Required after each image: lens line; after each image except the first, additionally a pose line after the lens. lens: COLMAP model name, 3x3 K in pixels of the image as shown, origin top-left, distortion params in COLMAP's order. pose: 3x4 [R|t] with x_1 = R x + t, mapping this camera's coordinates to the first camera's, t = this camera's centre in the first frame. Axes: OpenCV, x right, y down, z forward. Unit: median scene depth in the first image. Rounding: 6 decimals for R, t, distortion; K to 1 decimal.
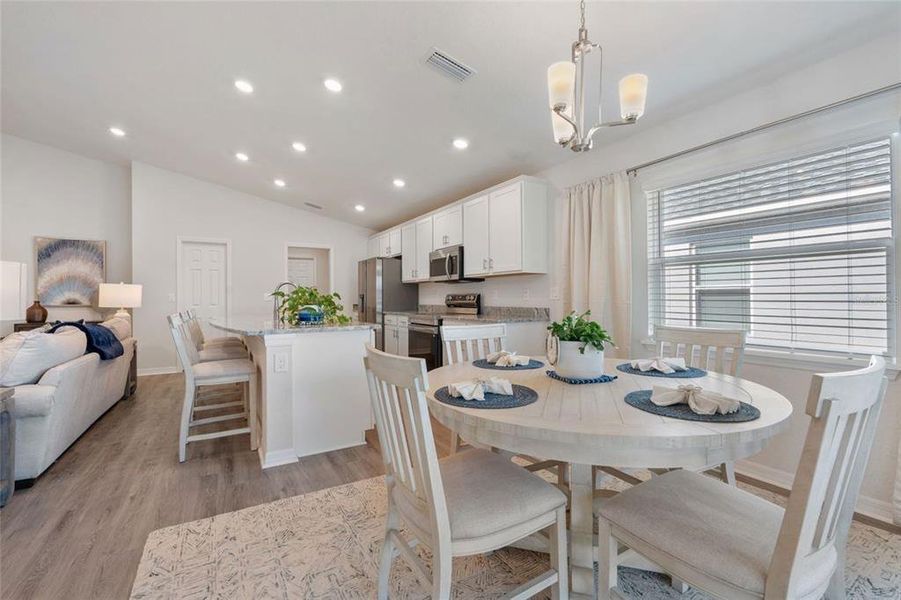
lens RADIAL K [[392.4, 0, 450.5], [0, 392.4, 300.0], [0, 0, 1]] dist [-0.002469, -0.000463]
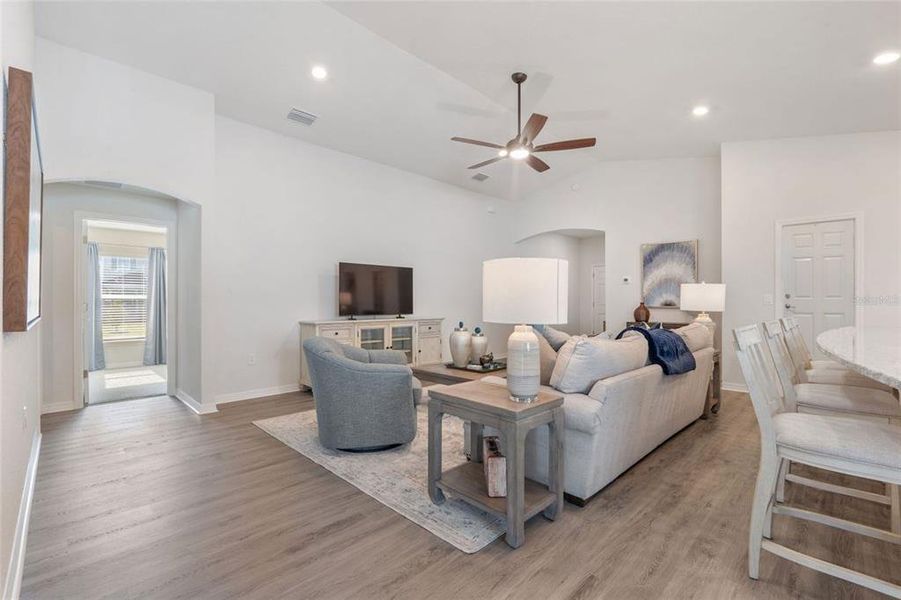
lens RADIAL K [[395.3, 0, 450.5], [0, 395.3, 300.0], [0, 0, 1]] dist [-0.003050, -0.000478]
pose [[0.247631, 0.001328, -0.968854, -0.128376], [-0.006259, 0.999980, -0.000229, -0.000940], [0.968834, 0.006120, 0.247634, 0.233728]]
